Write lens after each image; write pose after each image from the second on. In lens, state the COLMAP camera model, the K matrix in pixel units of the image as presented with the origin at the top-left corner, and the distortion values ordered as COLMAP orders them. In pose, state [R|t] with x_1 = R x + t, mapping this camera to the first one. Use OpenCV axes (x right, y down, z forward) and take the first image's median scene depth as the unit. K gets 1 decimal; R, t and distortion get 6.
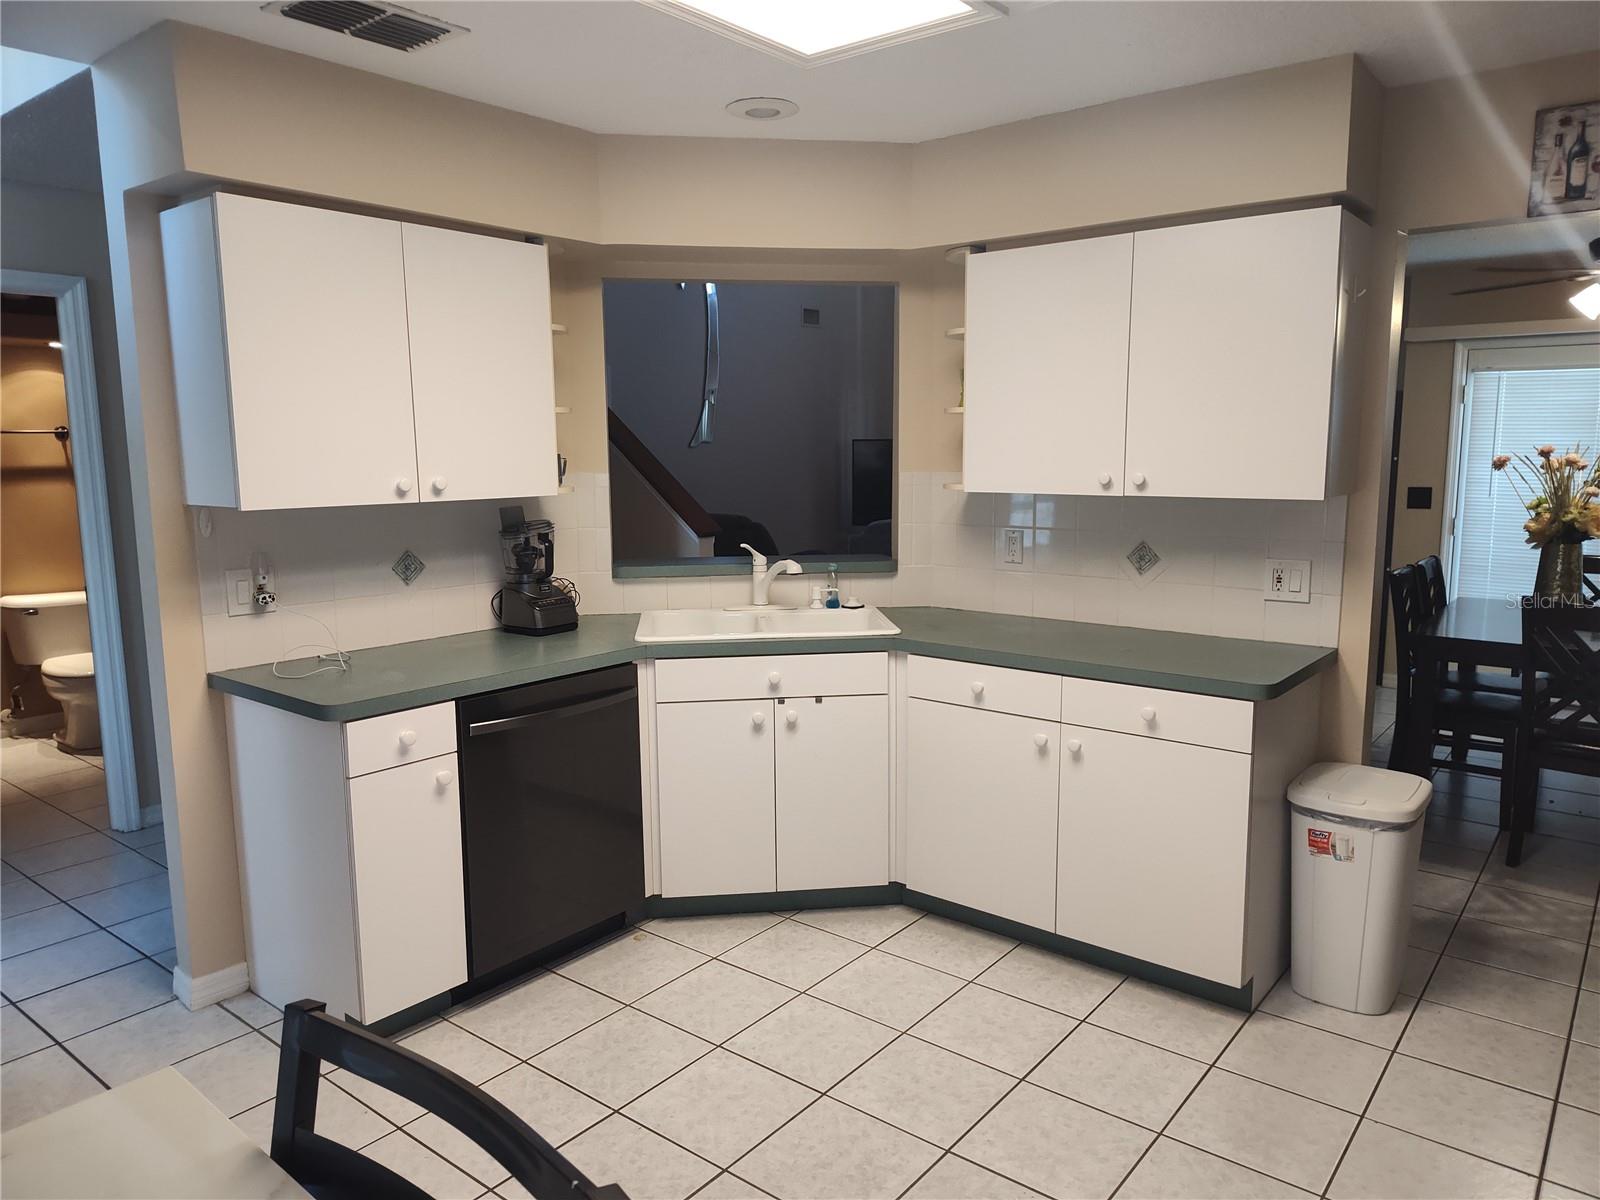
lens RADIAL K [[1111.5, 0, 800.0], [0, 1111.5, 600.0], [0, 0, 1]] dist [0.034316, -0.000165]
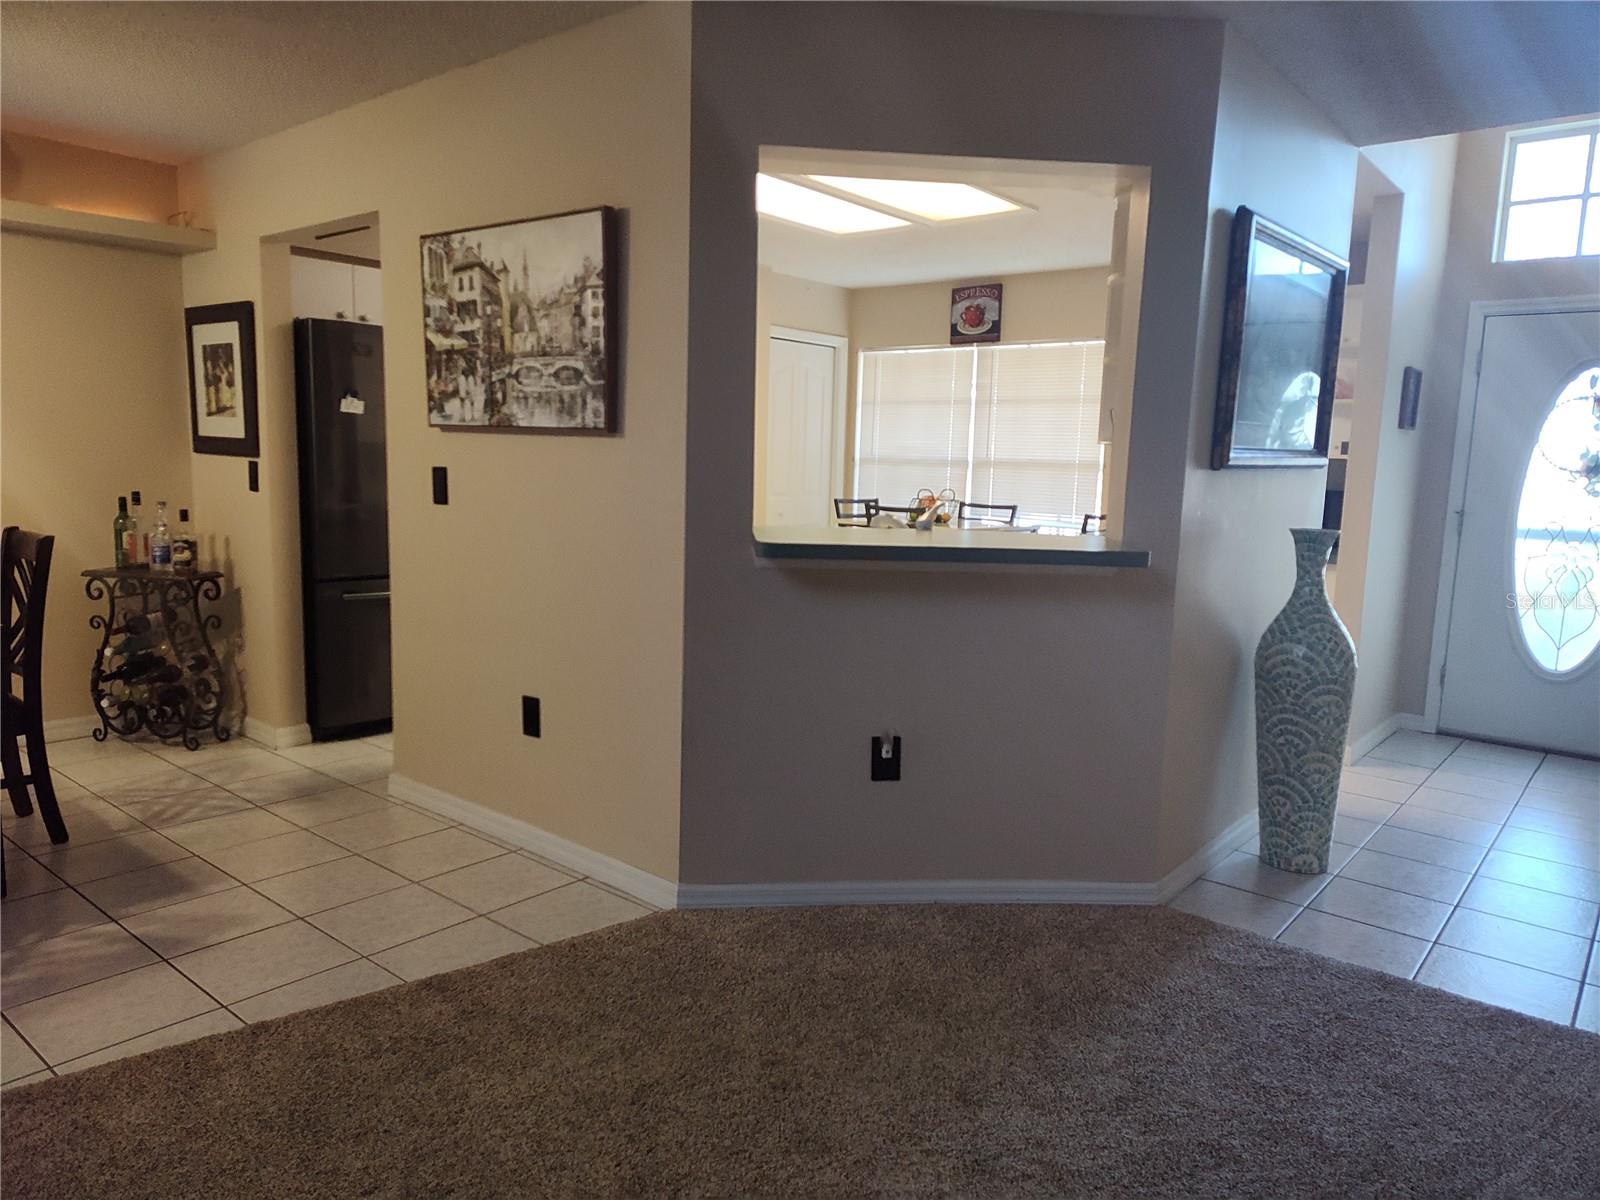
lens RADIAL K [[1074.1, 0, 800.0], [0, 1074.1, 600.0], [0, 0, 1]] dist [0.034722, 0.000352]
pose [[-0.999600, -0.023564, 0.015614, 0.048055], [-0.018441, 0.962242, 0.271569, -0.232096], [-0.021424, 0.271173, -0.962292, 2.134761]]
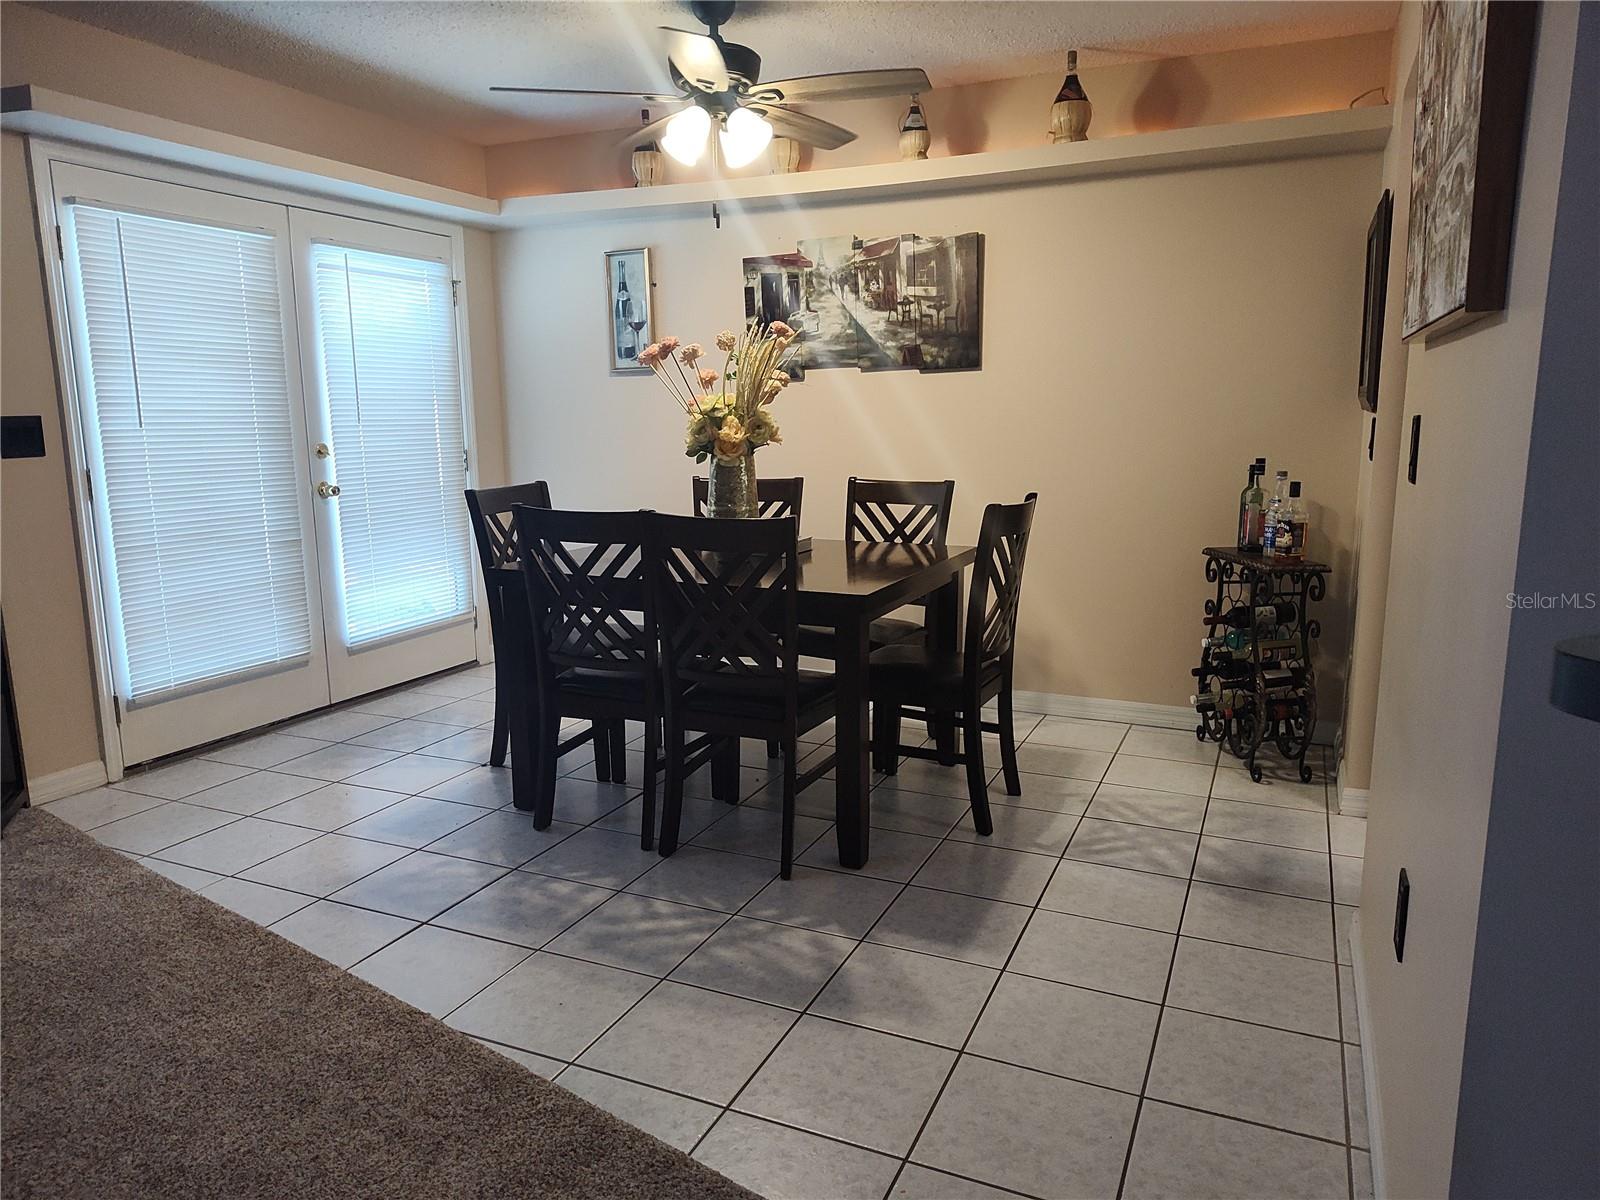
lens RADIAL K [[1074.1, 0, 800.0], [0, 1074.1, 600.0], [0, 0, 1]] dist [0.034722, 0.000352]
pose [[-0.248038, -0.157113, 0.955925, -0.074036], [0.145795, 0.969468, 0.197169, -0.126609], [-0.957717, 0.188275, -0.217558, 1.536287]]
